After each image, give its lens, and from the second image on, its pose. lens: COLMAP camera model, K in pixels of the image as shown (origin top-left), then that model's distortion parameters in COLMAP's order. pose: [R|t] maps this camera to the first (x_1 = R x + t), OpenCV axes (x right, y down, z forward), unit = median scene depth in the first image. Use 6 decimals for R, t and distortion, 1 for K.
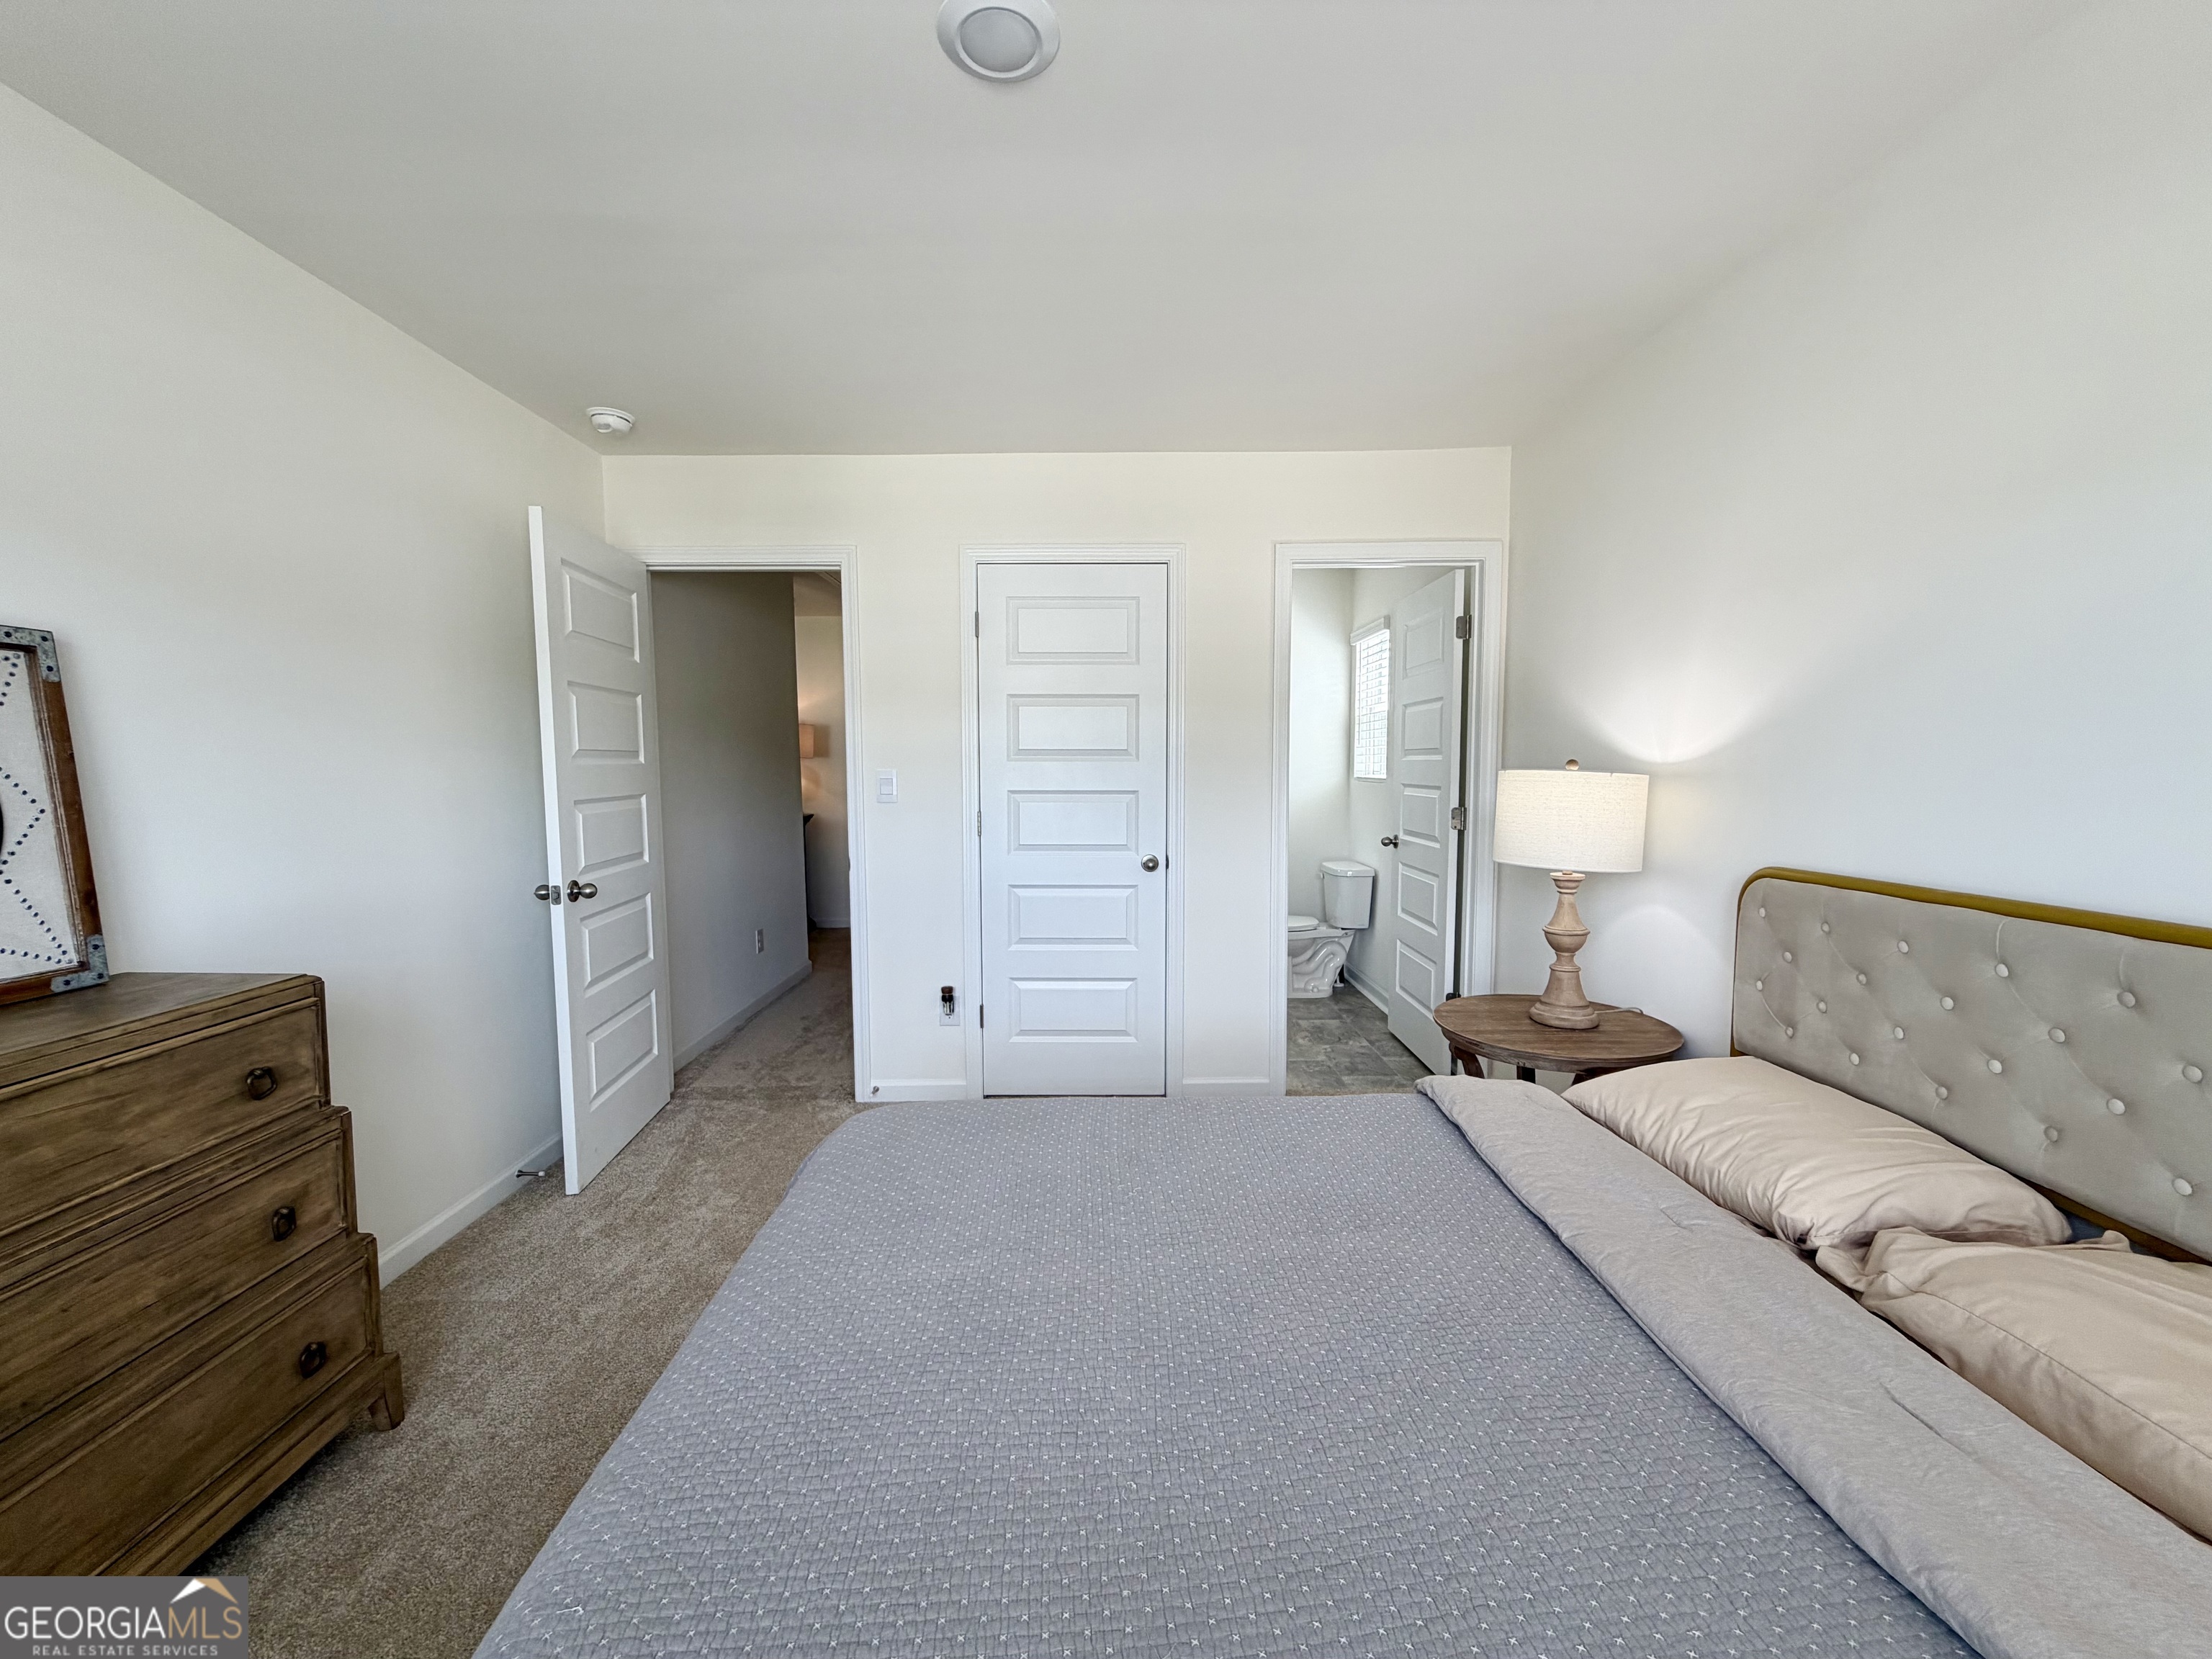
lens RADIAL K [[883.2, 0, 1106.4], [0, 883.2, 832.2], [0, 0, 1]] dist [0.001169, 0.000008]
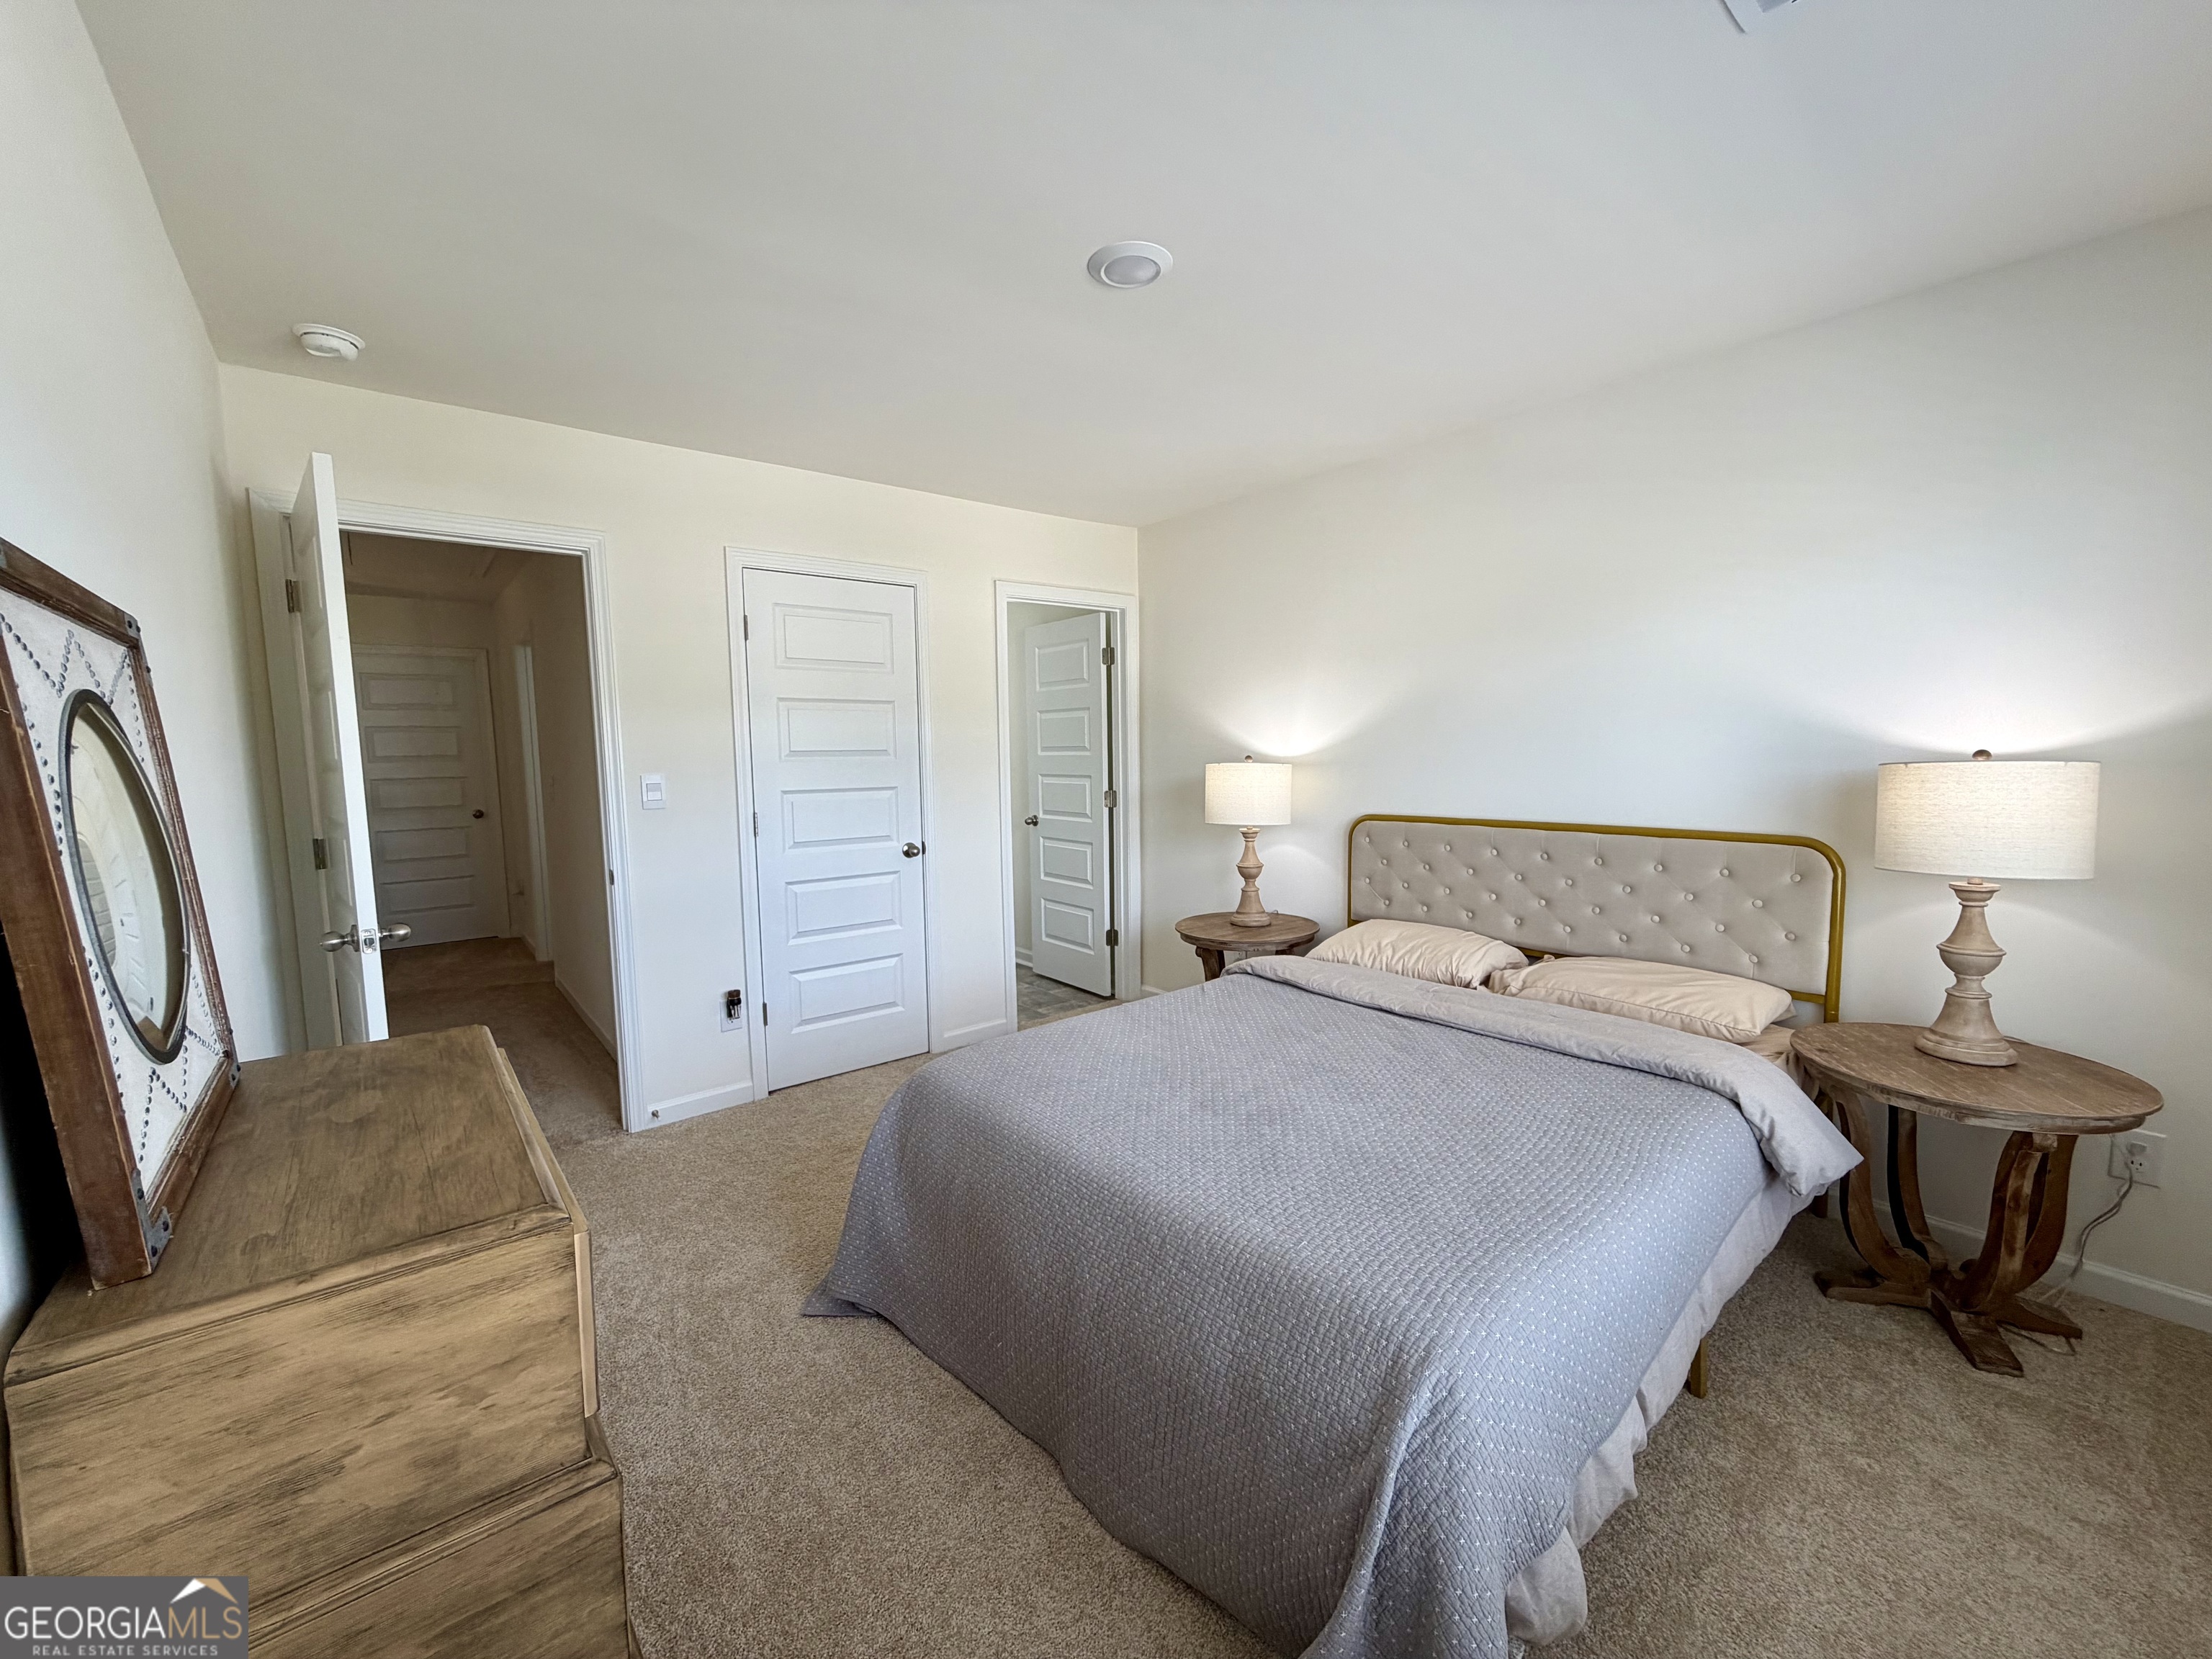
lens RADIAL K [[883.2, 0, 1104.9], [0, 883.2, 828.0], [0, 0, 1]] dist [0.001169, 0.000008]
pose [[0.776883, -0.065504, 0.626228, -0.470699], [0.061366, 0.997716, 0.028233, -0.009873], [-0.626647, 0.016496, 0.779129, -0.039246]]
